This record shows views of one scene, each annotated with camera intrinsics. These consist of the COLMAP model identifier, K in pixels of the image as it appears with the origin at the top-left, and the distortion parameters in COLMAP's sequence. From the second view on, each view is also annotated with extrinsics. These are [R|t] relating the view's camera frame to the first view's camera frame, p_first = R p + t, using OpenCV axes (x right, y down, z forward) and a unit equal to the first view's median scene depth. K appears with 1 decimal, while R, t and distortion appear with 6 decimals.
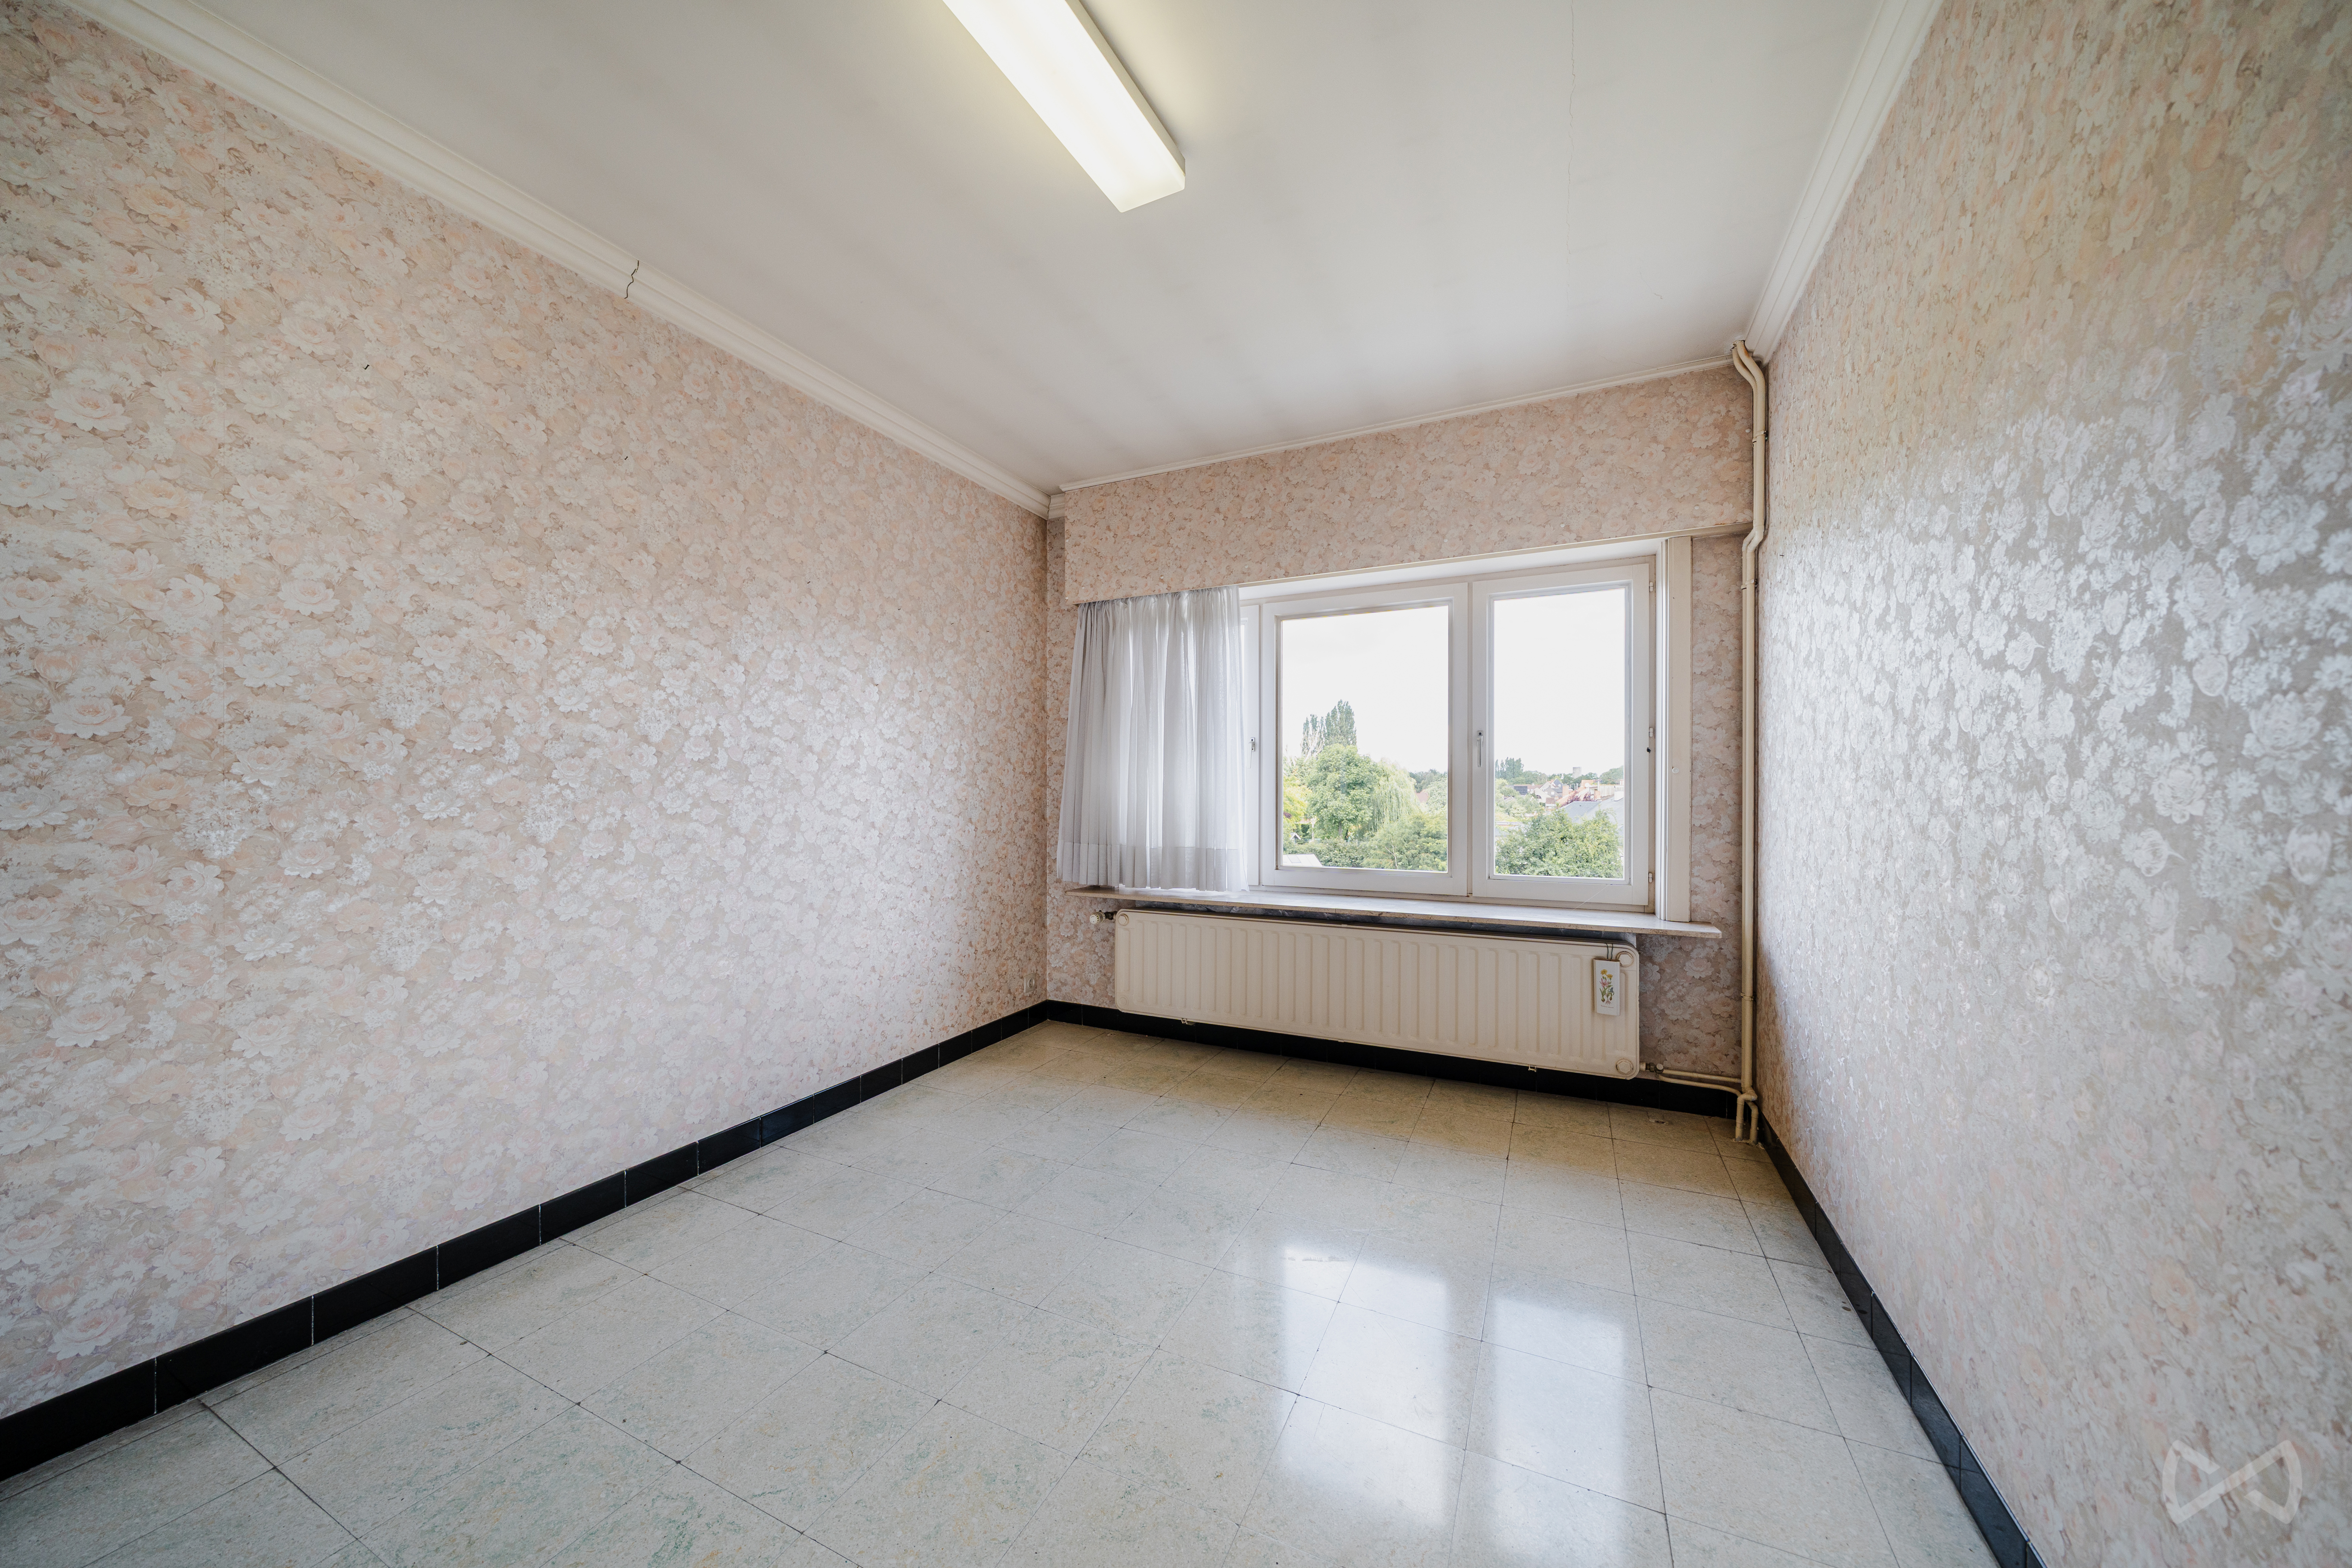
lens RADIAL K [[799.8, 0, 1176.9], [0, 799.8, 799.3], [0, 0, 1]] dist [-0.000855, 0.000084]
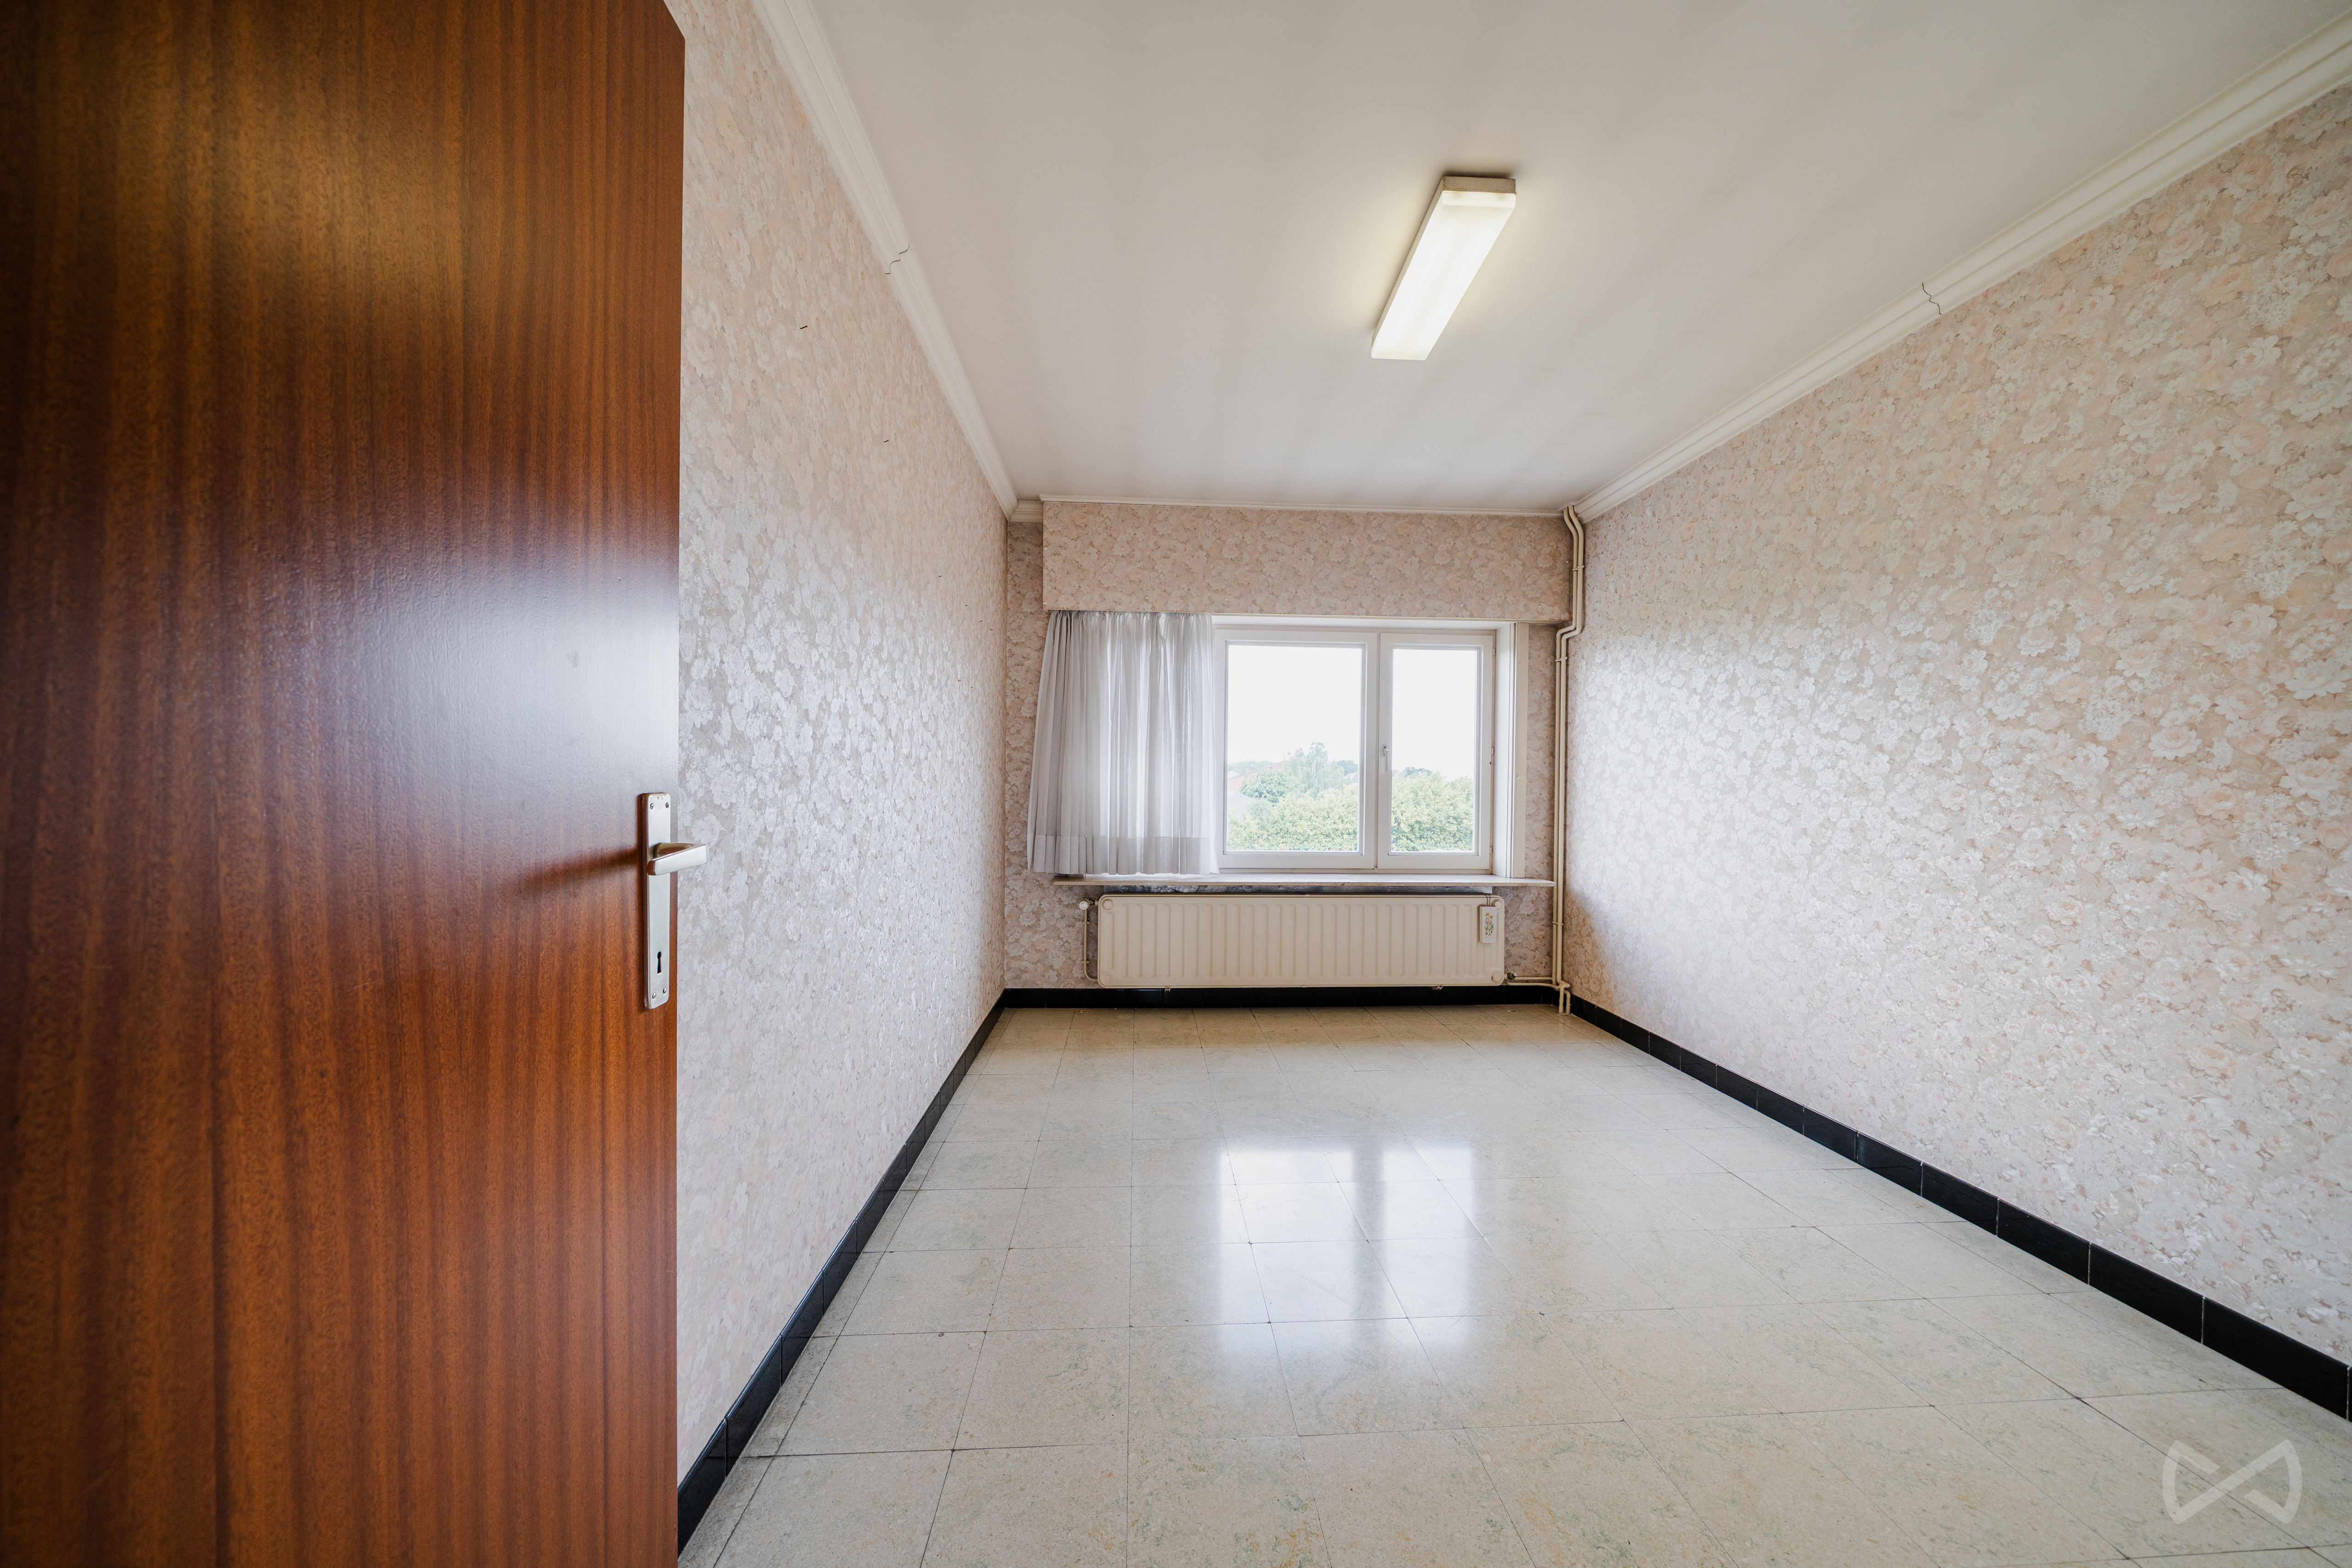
lens RADIAL K [[799.8, 0, 1189.3], [0, 799.8, 800.9], [0, 0, 1]] dist [-0.000855, 0.000084]
pose [[0.875836, -0.001137, 0.482608, -0.538977], [-0.004368, 0.999938, 0.010282, -0.004102], [-0.482589, -0.011113, 0.875776, -0.016691]]
